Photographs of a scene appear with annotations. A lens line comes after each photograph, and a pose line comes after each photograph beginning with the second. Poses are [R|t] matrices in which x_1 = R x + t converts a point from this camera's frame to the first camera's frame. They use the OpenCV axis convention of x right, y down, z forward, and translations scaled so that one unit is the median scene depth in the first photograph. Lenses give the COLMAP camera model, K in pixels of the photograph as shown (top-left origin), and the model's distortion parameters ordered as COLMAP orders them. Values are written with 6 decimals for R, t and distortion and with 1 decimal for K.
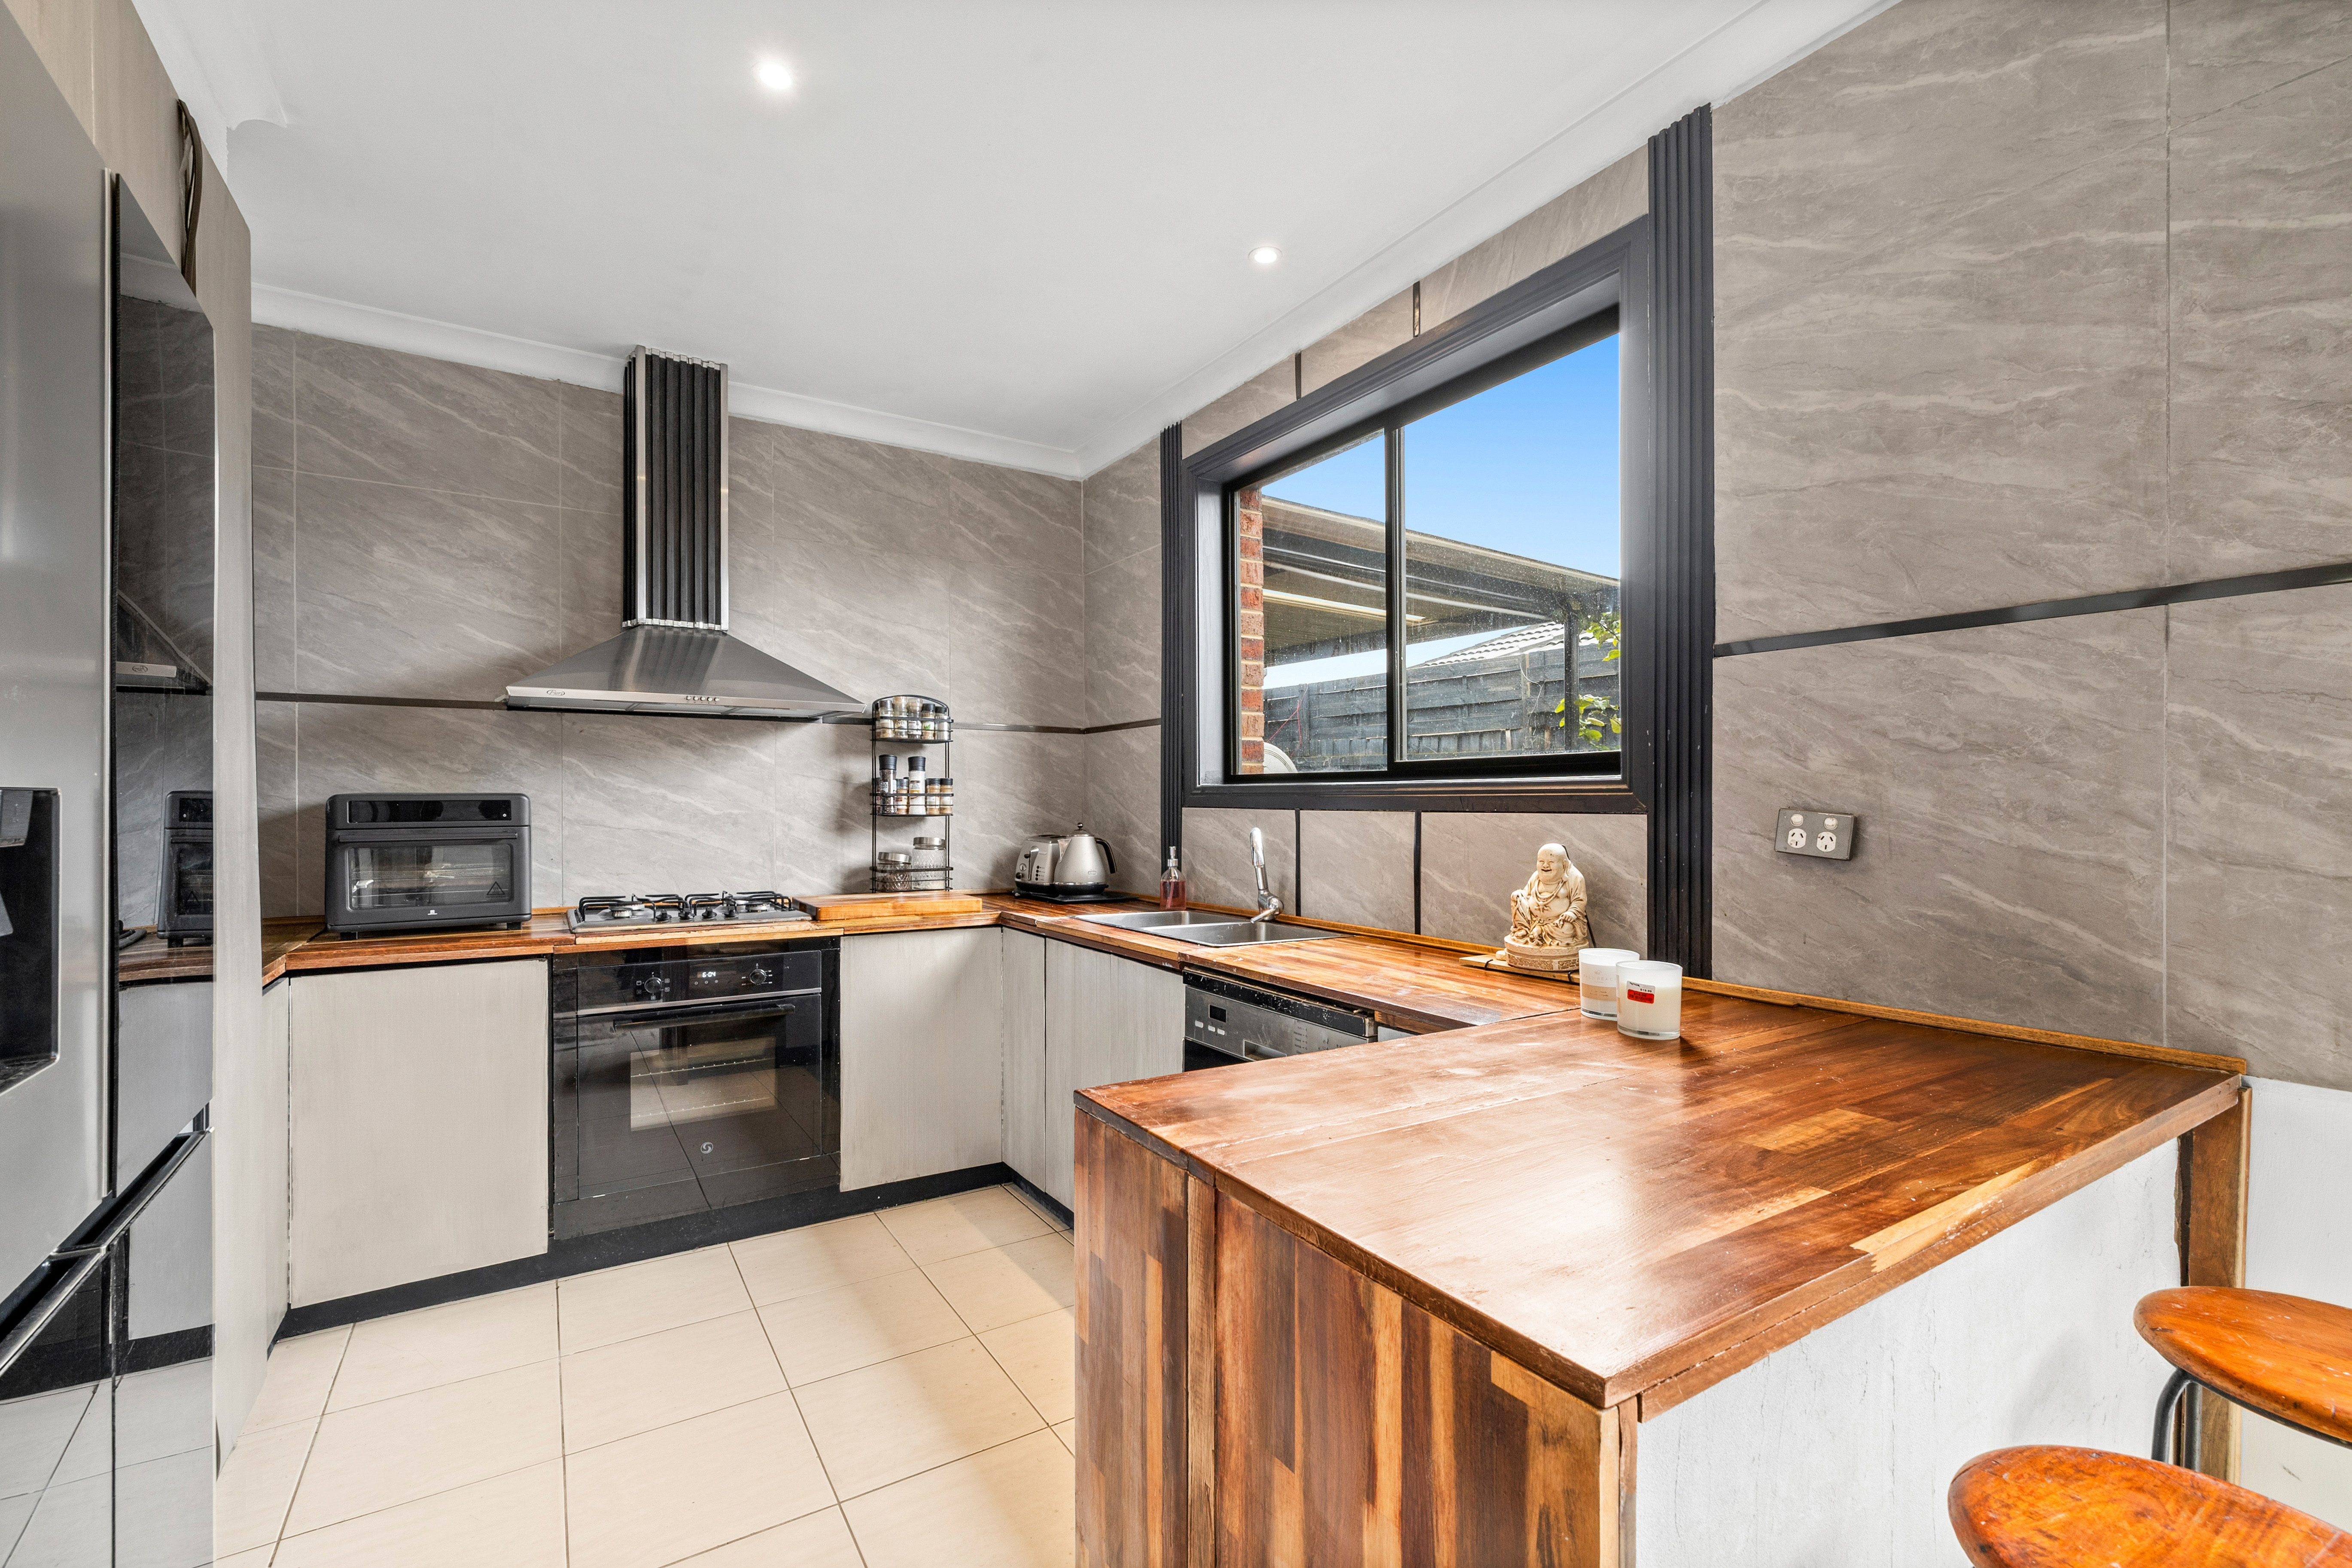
lens RADIAL K [[1004.6, 0, 1174.2], [0, 1004.6, 795.6], [0, 0, 1]] dist [0.001471, 0.000178]
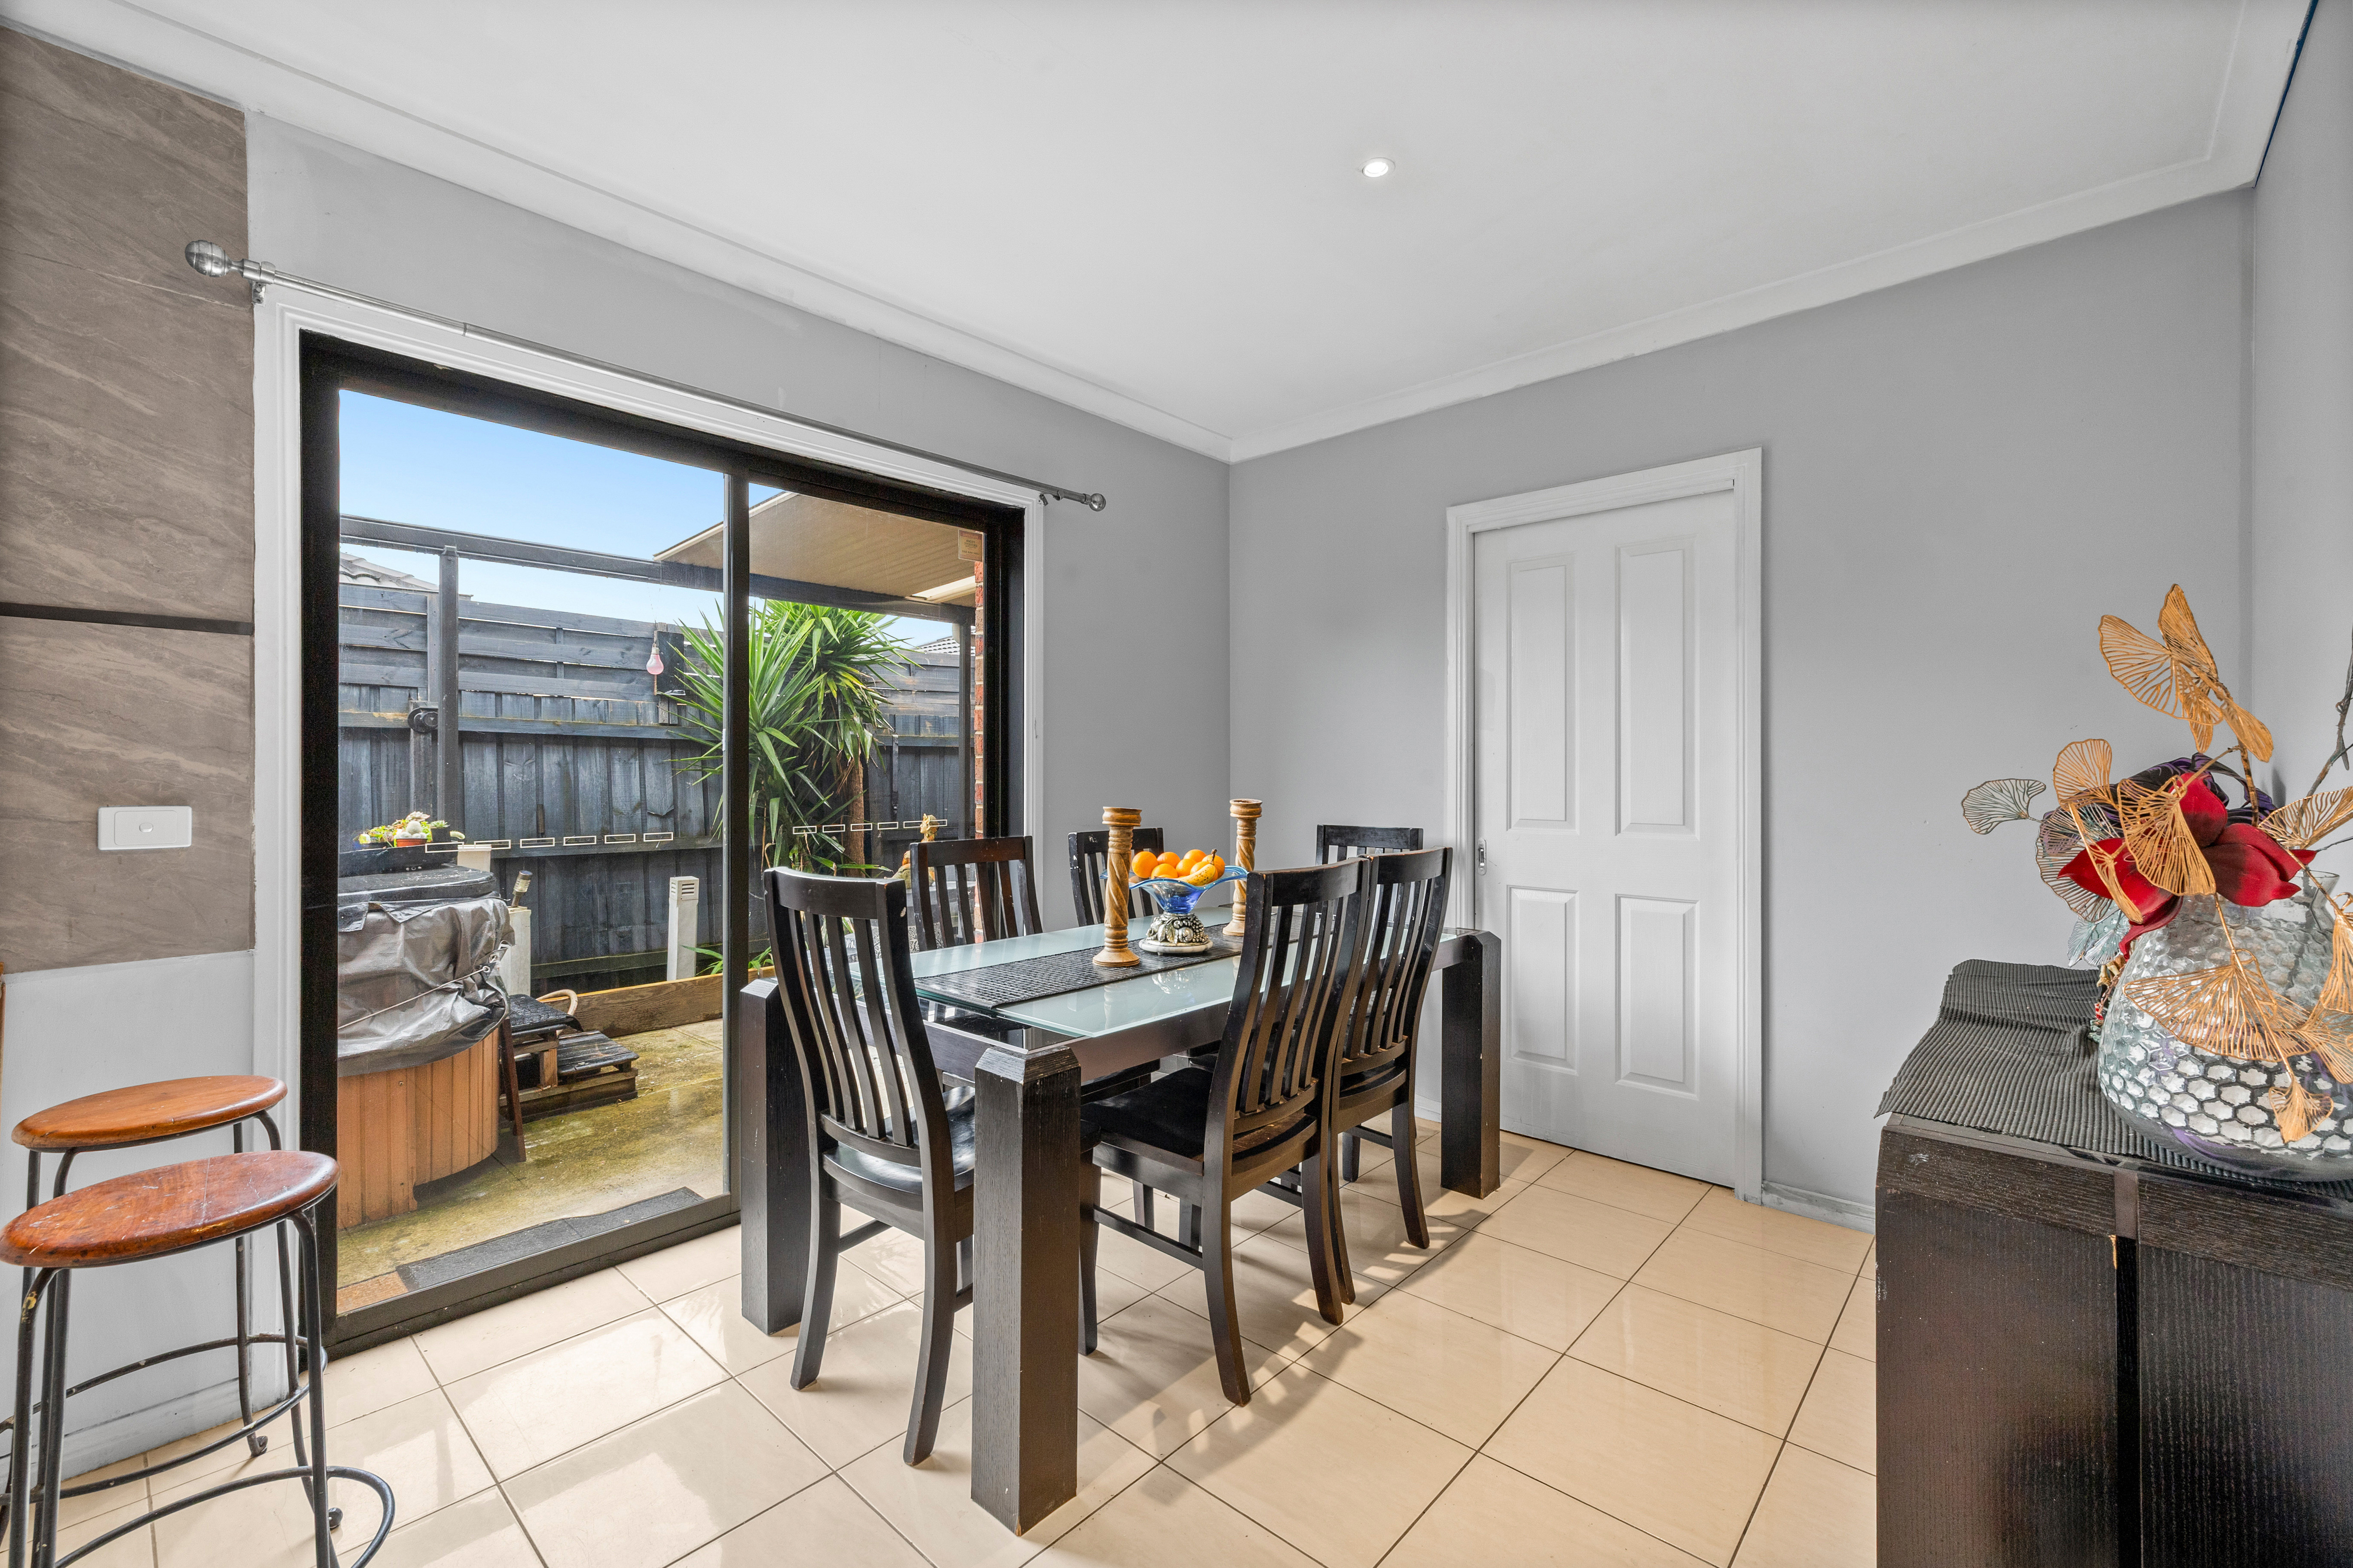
lens RADIAL K [[1005.0, 0, 1173.8], [0, 1005.0, 777.1], [0, 0, 1]] dist [0.001471, 0.000178]
pose [[-0.262560, -0.009973, 0.964864, -0.663164], [-0.001019, 0.999949, 0.010059, -0.000126], [-0.964915, 0.001658, -0.262557, -0.157971]]
